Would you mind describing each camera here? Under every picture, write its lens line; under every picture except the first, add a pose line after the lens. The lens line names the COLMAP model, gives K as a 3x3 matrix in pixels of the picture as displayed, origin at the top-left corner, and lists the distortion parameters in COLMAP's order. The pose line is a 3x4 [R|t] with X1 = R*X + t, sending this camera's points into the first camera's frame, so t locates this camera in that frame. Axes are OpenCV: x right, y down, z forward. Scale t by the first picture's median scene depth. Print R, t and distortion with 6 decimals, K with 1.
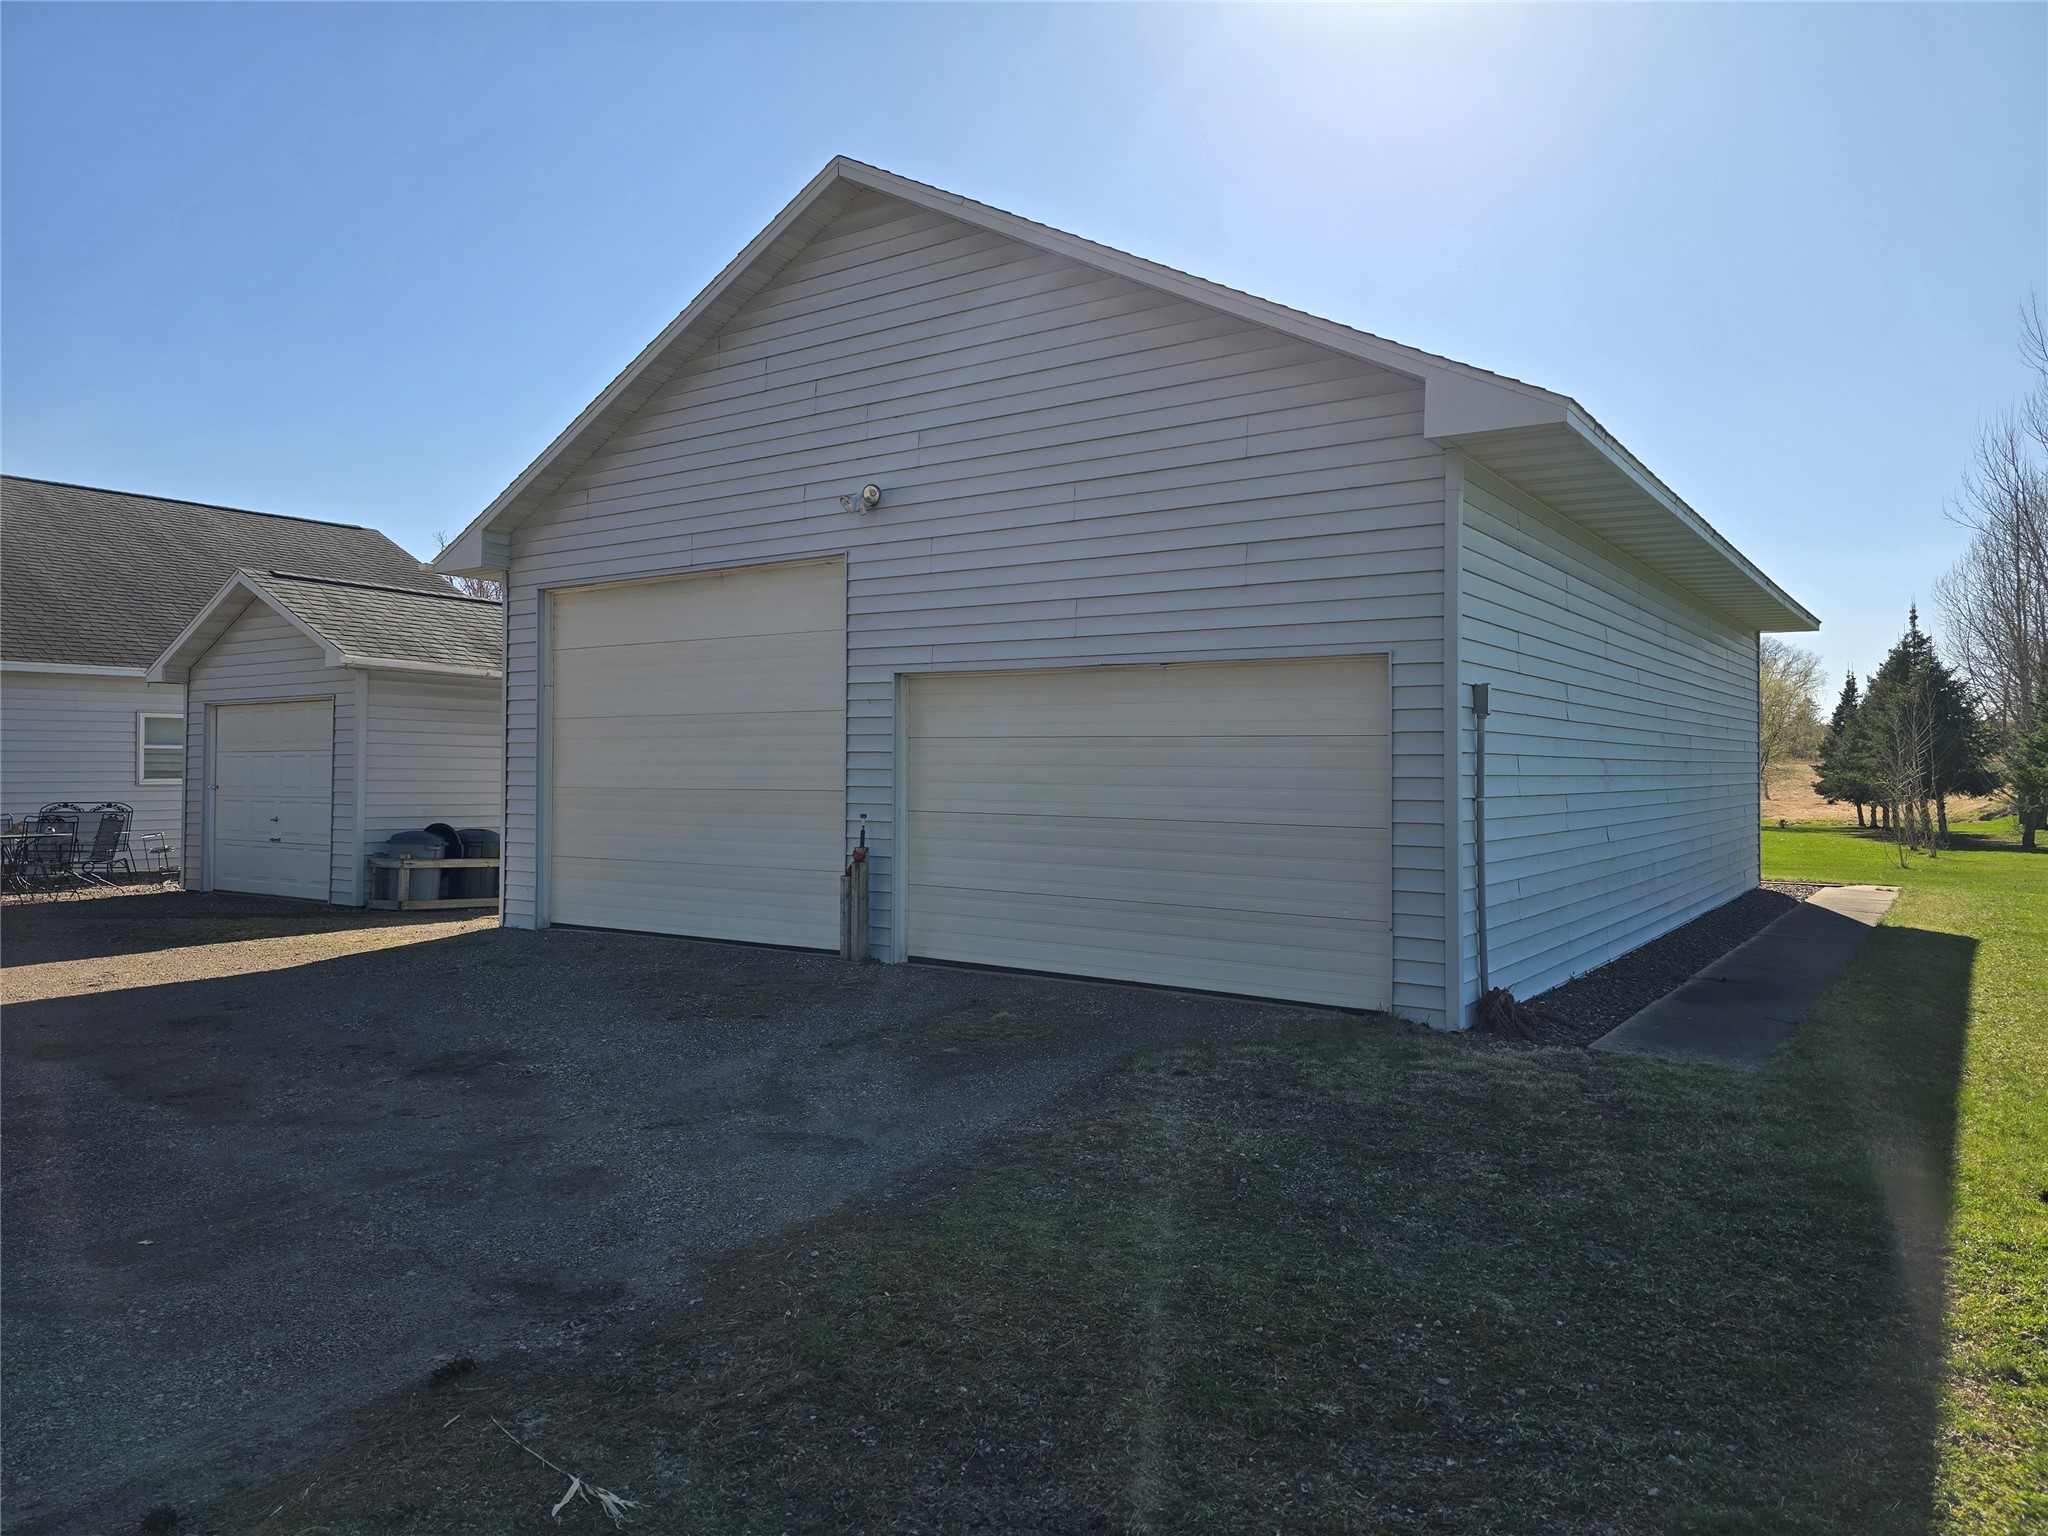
lens RADIAL K [[1371.6, 0, 1046.2], [0, 1371.6, 768.9], [0, 0, 1]] dist [0.028587, -0.031257]
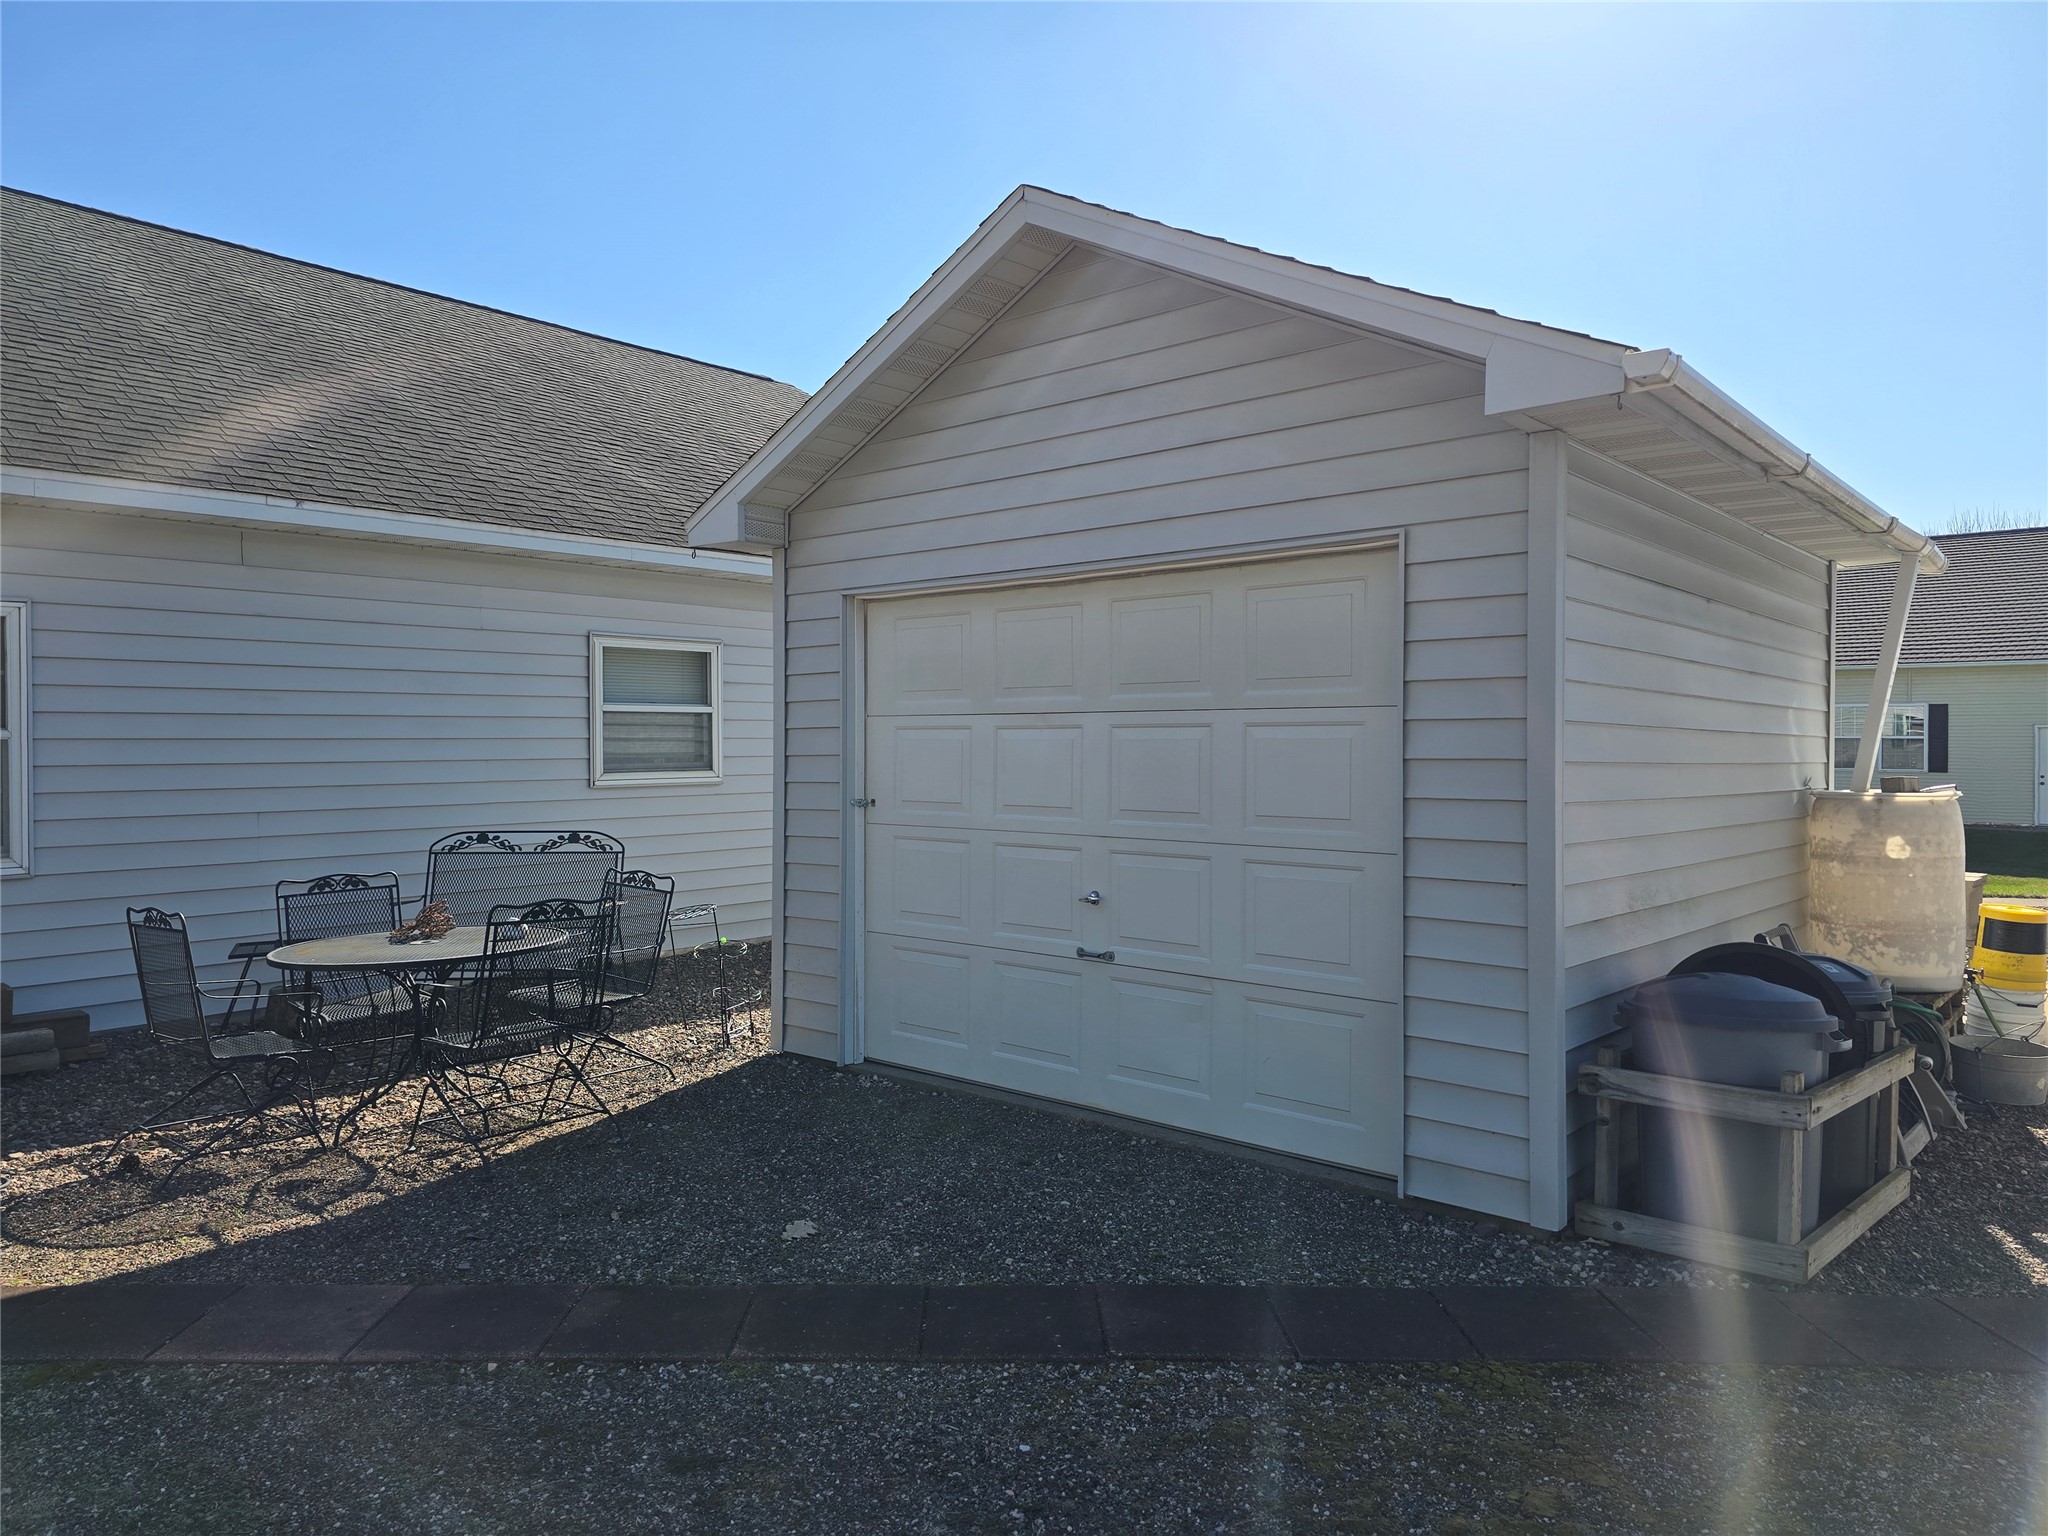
lens RADIAL K [[1371.6, 0, 1028.8], [0, 1371.6, 767.9], [0, 0, 1]] dist [0.028587, -0.031257]
pose [[0.993860, 0.003498, -0.110589, -0.627269], [-0.001406, 0.999819, 0.018990, -0.005731], [0.110635, -0.018718, 0.993685, 0.747370]]
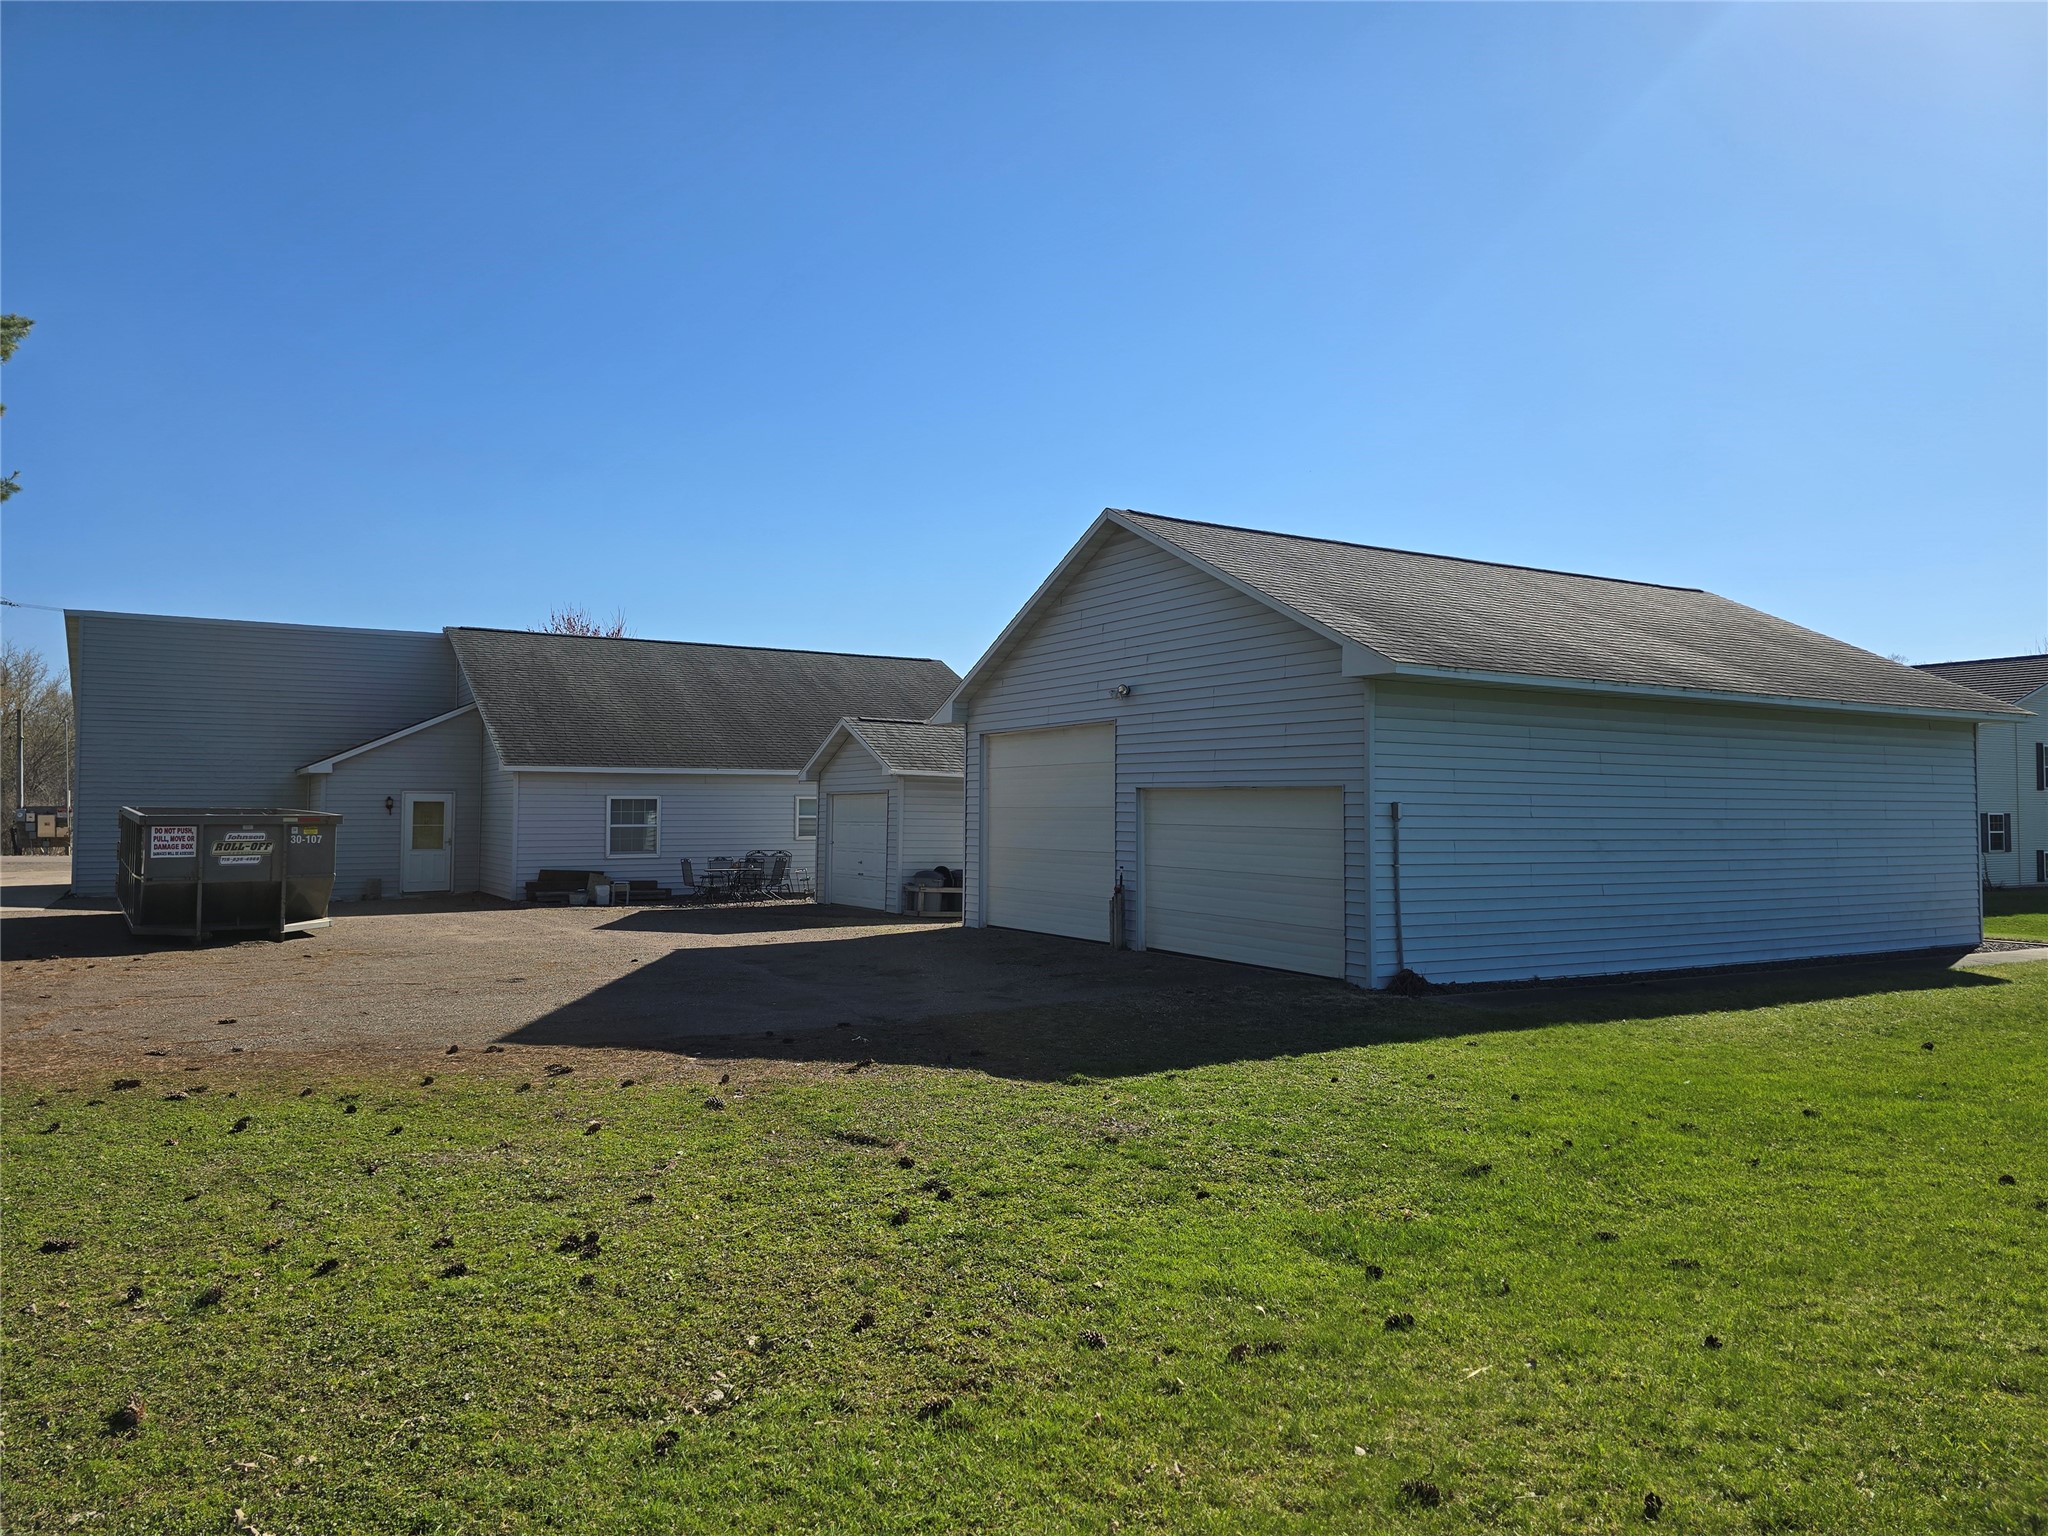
lens RADIAL K [[1371.6, 0, 1015.4], [0, 1371.6, 761.3], [0, 0, 1]] dist [0.028587, -0.031257]
pose [[0.906638, -0.014245, -0.421668, 0.396874], [-0.002203, 0.999256, -0.038495, -0.027722], [0.421903, 0.035830, 0.905933, -0.549070]]
